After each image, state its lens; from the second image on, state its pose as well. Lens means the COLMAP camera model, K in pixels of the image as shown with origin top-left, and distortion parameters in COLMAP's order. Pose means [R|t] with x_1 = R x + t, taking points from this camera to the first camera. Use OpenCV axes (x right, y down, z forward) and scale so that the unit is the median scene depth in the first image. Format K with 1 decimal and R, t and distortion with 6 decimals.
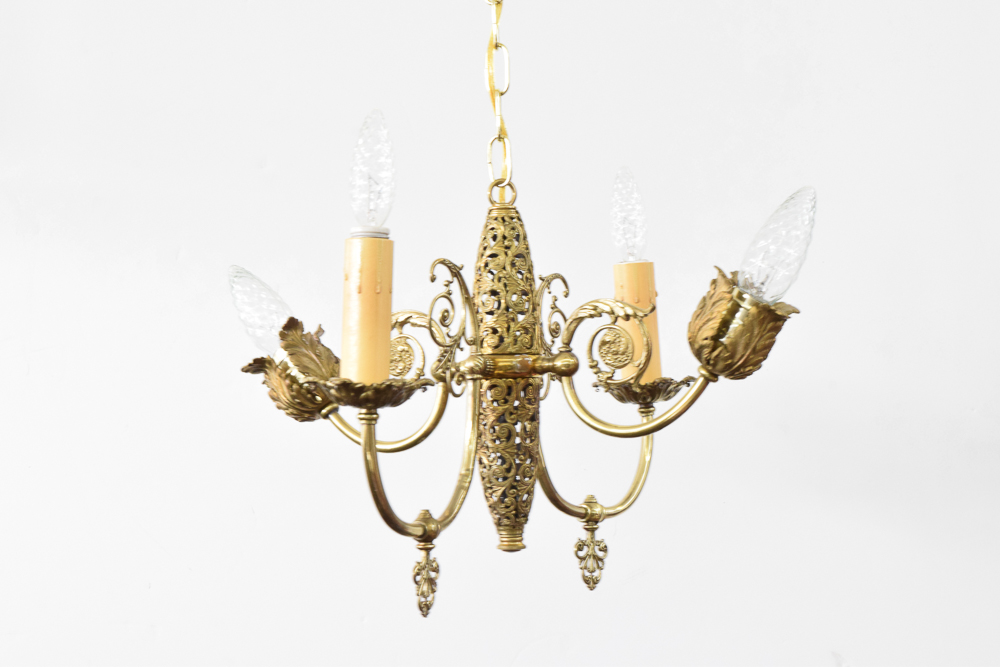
lens RADIAL K [[2368.5, 0, 503.2], [0, 2368.5, 334.8], [0, 0, 1]] dist [0.140997, 0.000000]
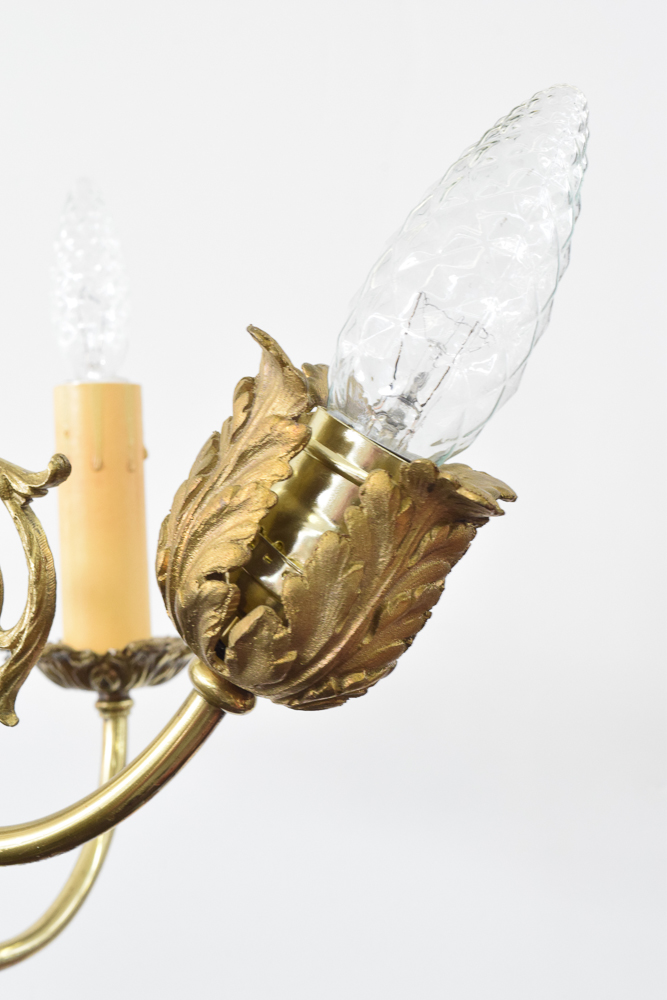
lens RADIAL K [[1531.7, 0, 335.6], [0, 1531.7, 504.9], [0, 0, 1]] dist [0.008267, 0.000000]
pose [[0.992861, 0.034565, 0.114158, 0.075239], [-0.033152, 0.999349, -0.014257, -0.004644], [-0.114576, 0.010370, 0.993360, 0.774979]]
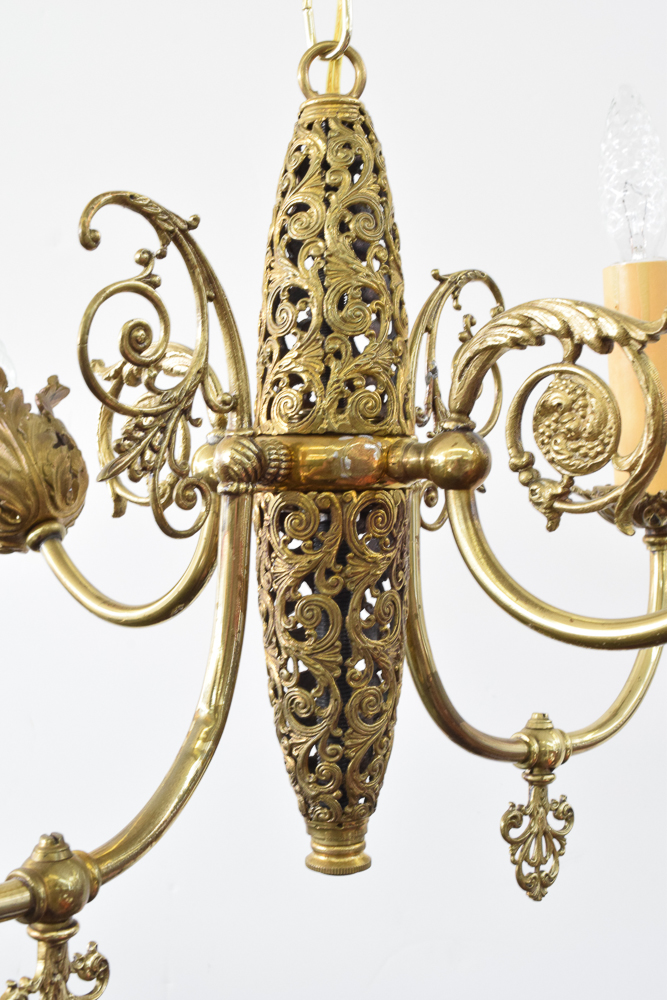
lens RADIAL K [[1332.2, 0, 328.6], [0, 1332.2, 498.8], [0, 0, 1]] dist [-0.041552, 0.000000]
pose [[0.980475, 0.020176, -0.195608, 0.050451], [-0.007839, 0.997942, 0.063644, 0.004421], [0.196489, -0.060868, 0.978615, 0.765161]]
